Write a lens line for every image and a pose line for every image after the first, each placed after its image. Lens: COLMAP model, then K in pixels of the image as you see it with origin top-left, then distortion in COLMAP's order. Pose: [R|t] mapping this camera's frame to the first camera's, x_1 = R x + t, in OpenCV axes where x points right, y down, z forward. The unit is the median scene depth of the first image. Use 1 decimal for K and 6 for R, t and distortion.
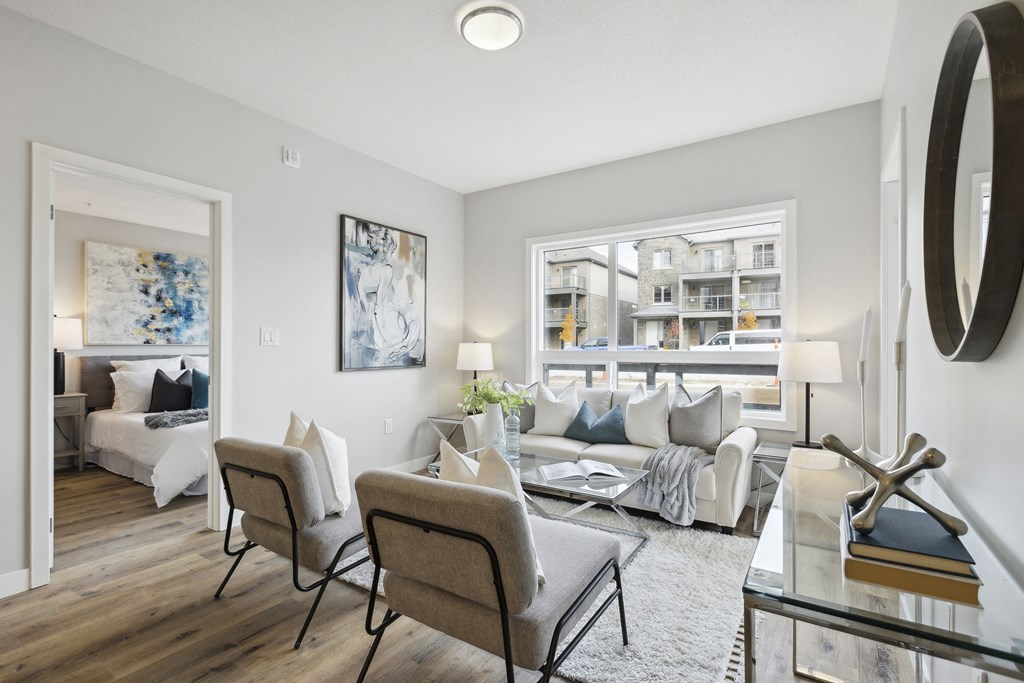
lens RADIAL K [[468.3, 0, 512.7], [0, 468.3, 345.8], [0, 0, 1]] dist [0.005042, -0.001389]
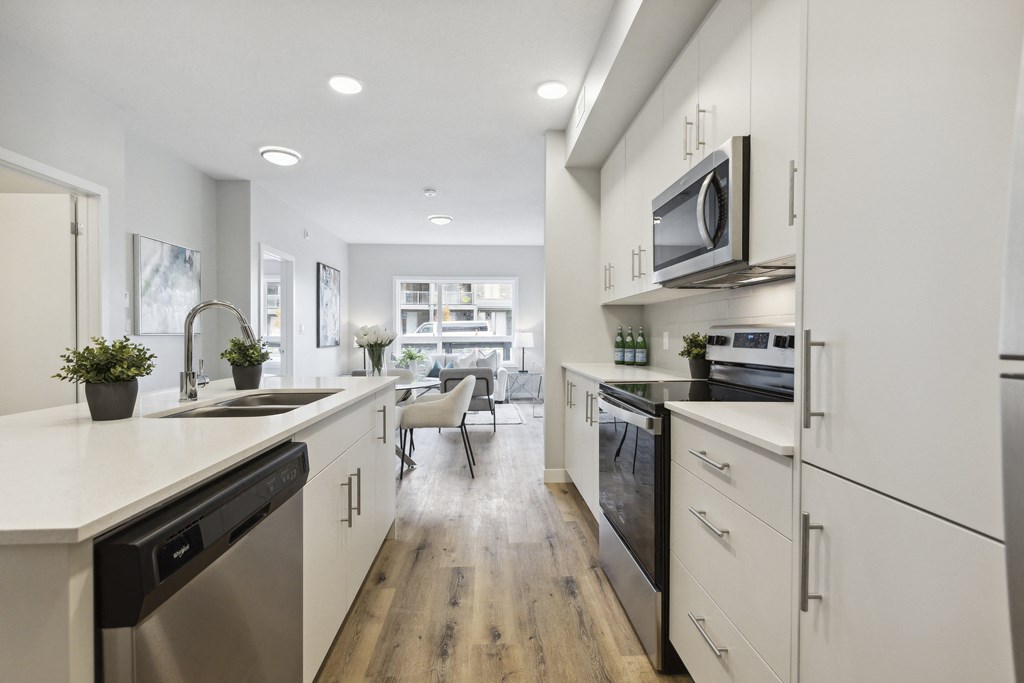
lens RADIAL K [[468.3, 0, 513.0], [0, 468.3, 337.8], [0, 0, 1]] dist [0.005042, -0.001389]
pose [[0.797646, -0.003740, 0.603114, -0.809782], [-0.001970, 0.999959, 0.008806, -0.002121], [-0.603122, -0.008212, 0.797607, -0.866297]]
